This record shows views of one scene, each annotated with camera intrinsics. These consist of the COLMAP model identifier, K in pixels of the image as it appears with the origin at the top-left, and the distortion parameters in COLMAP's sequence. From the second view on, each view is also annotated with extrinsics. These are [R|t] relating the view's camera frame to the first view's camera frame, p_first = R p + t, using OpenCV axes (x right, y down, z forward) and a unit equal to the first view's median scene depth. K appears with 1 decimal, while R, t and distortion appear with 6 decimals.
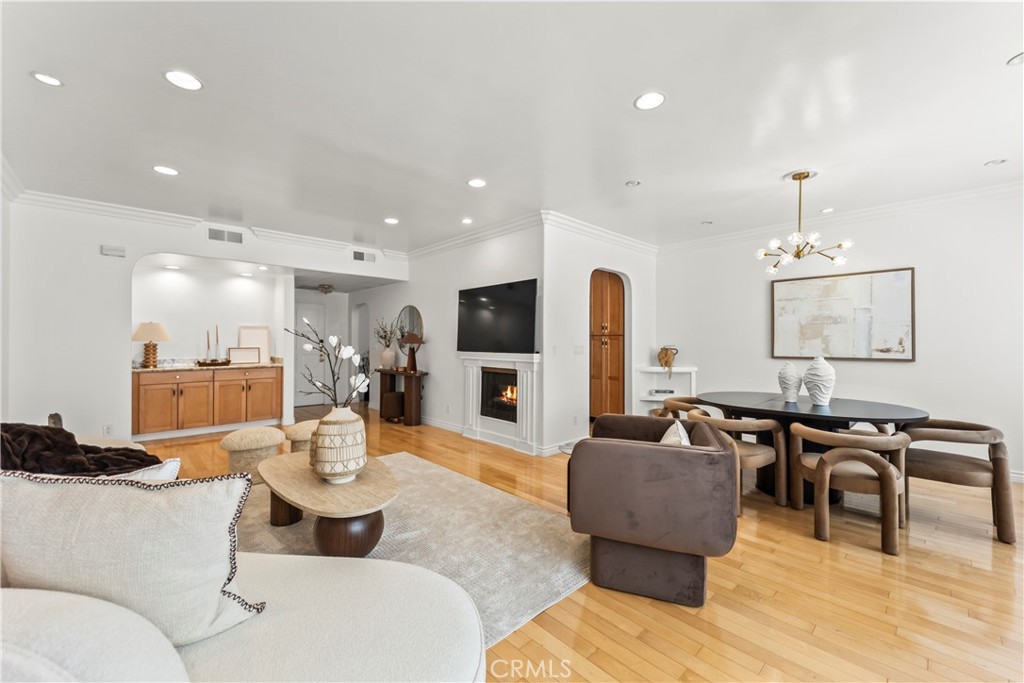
lens RADIAL K [[413.5, 0, 510.7], [0, 413.5, 340.8], [0, 0, 1]] dist [0.003404, -0.004896]
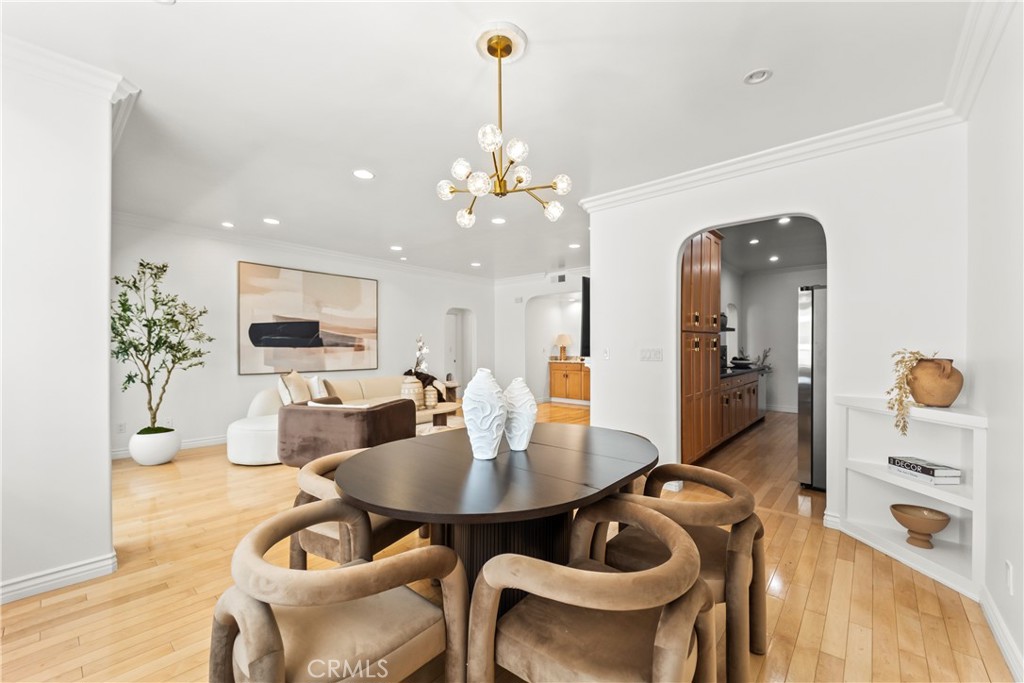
lens RADIAL K [[413.5, 0, 511.4], [0, 413.5, 347.0], [0, 0, 1]] dist [0.003404, -0.004896]
pose [[0.109709, -0.001010, -0.993963, 0.806118], [0.006265, 0.999980, -0.000325, 0.007951], [0.993944, -0.006191, 0.109713, 0.605386]]
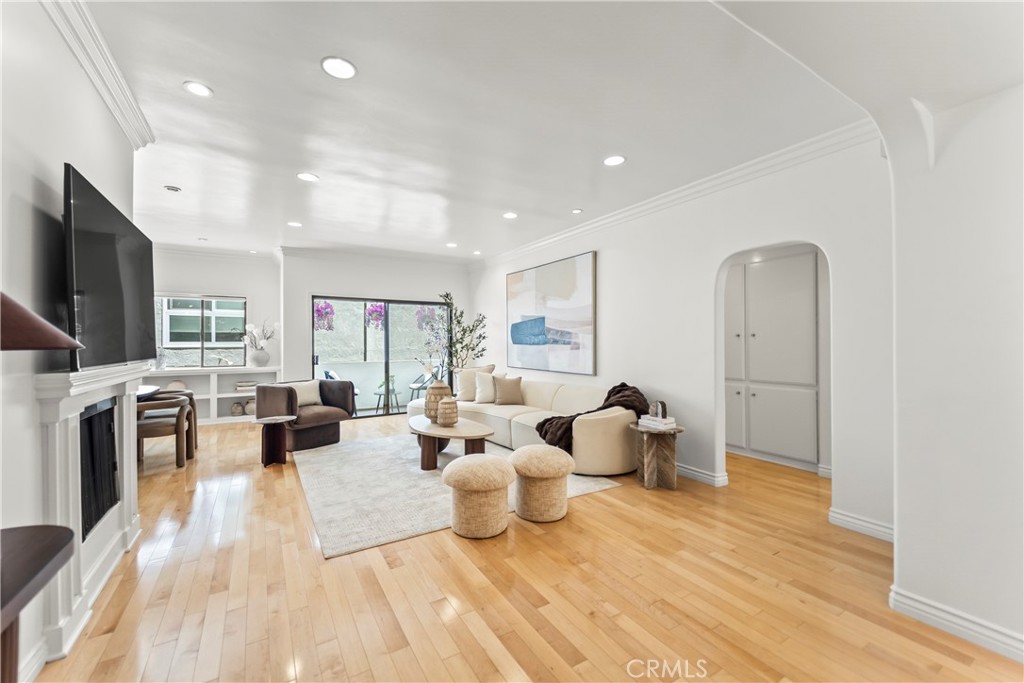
lens RADIAL K [[413.5, 0, 511.3], [0, 413.5, 342.7], [0, 0, 1]] dist [0.003404, -0.004896]
pose [[-0.980876, -0.001711, 0.194625, -0.520713], [-0.002789, 0.999982, -0.005269, 0.005950], [-0.194612, -0.005711, -0.980864, 1.270722]]
